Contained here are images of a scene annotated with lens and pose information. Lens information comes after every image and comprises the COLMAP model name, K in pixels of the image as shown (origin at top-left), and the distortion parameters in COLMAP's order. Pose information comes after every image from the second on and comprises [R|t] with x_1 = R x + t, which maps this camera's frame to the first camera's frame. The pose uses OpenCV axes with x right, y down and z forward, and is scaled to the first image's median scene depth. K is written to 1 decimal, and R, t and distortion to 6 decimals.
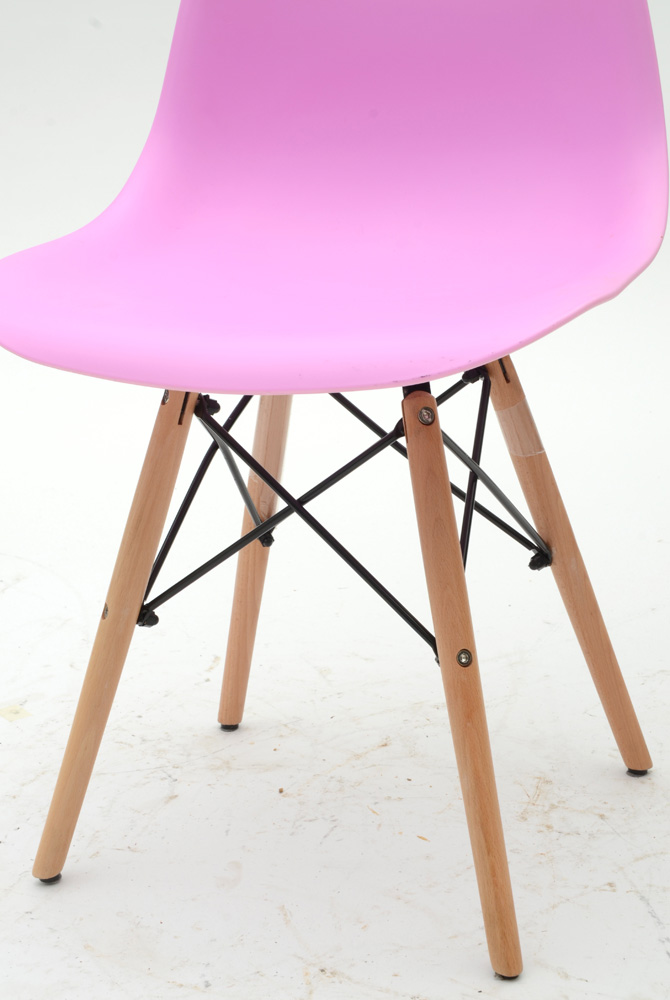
lens RADIAL K [[2012.1, 0, 333.4], [0, 2012.1, 536.1], [0, 0, 1]] dist [0.357646, 0.045564]
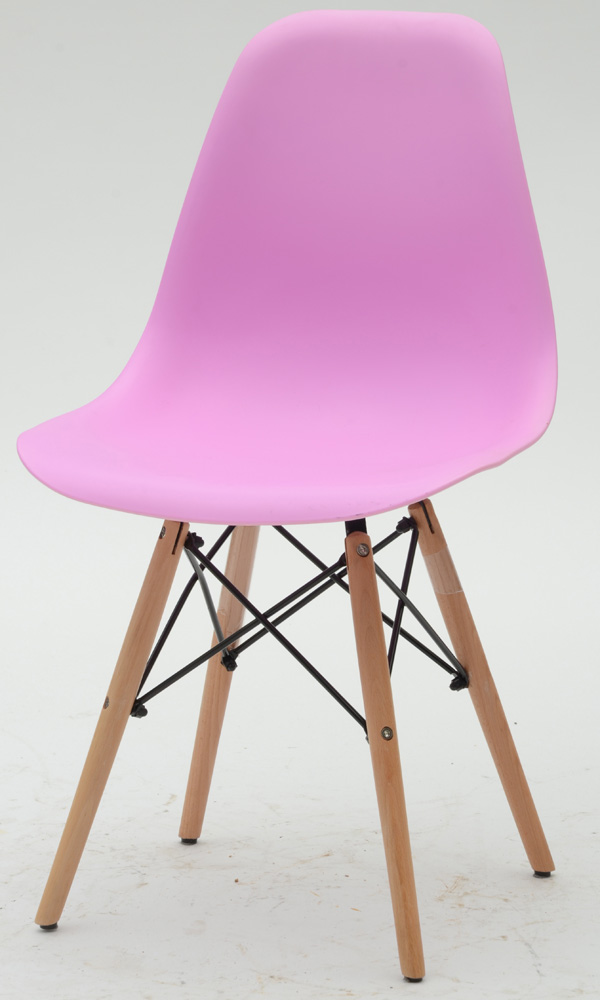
lens RADIAL K [[3484.7, 0, 339.6], [0, 3484.7, 500.6], [0, 0, 1]] dist [0.864616, 0.075386]
pose [[0.999431, 0.028486, 0.018067, -0.010030], [-0.026222, 0.993006, -0.115115, 0.148480], [-0.021220, 0.114575, 0.993188, -1.101489]]
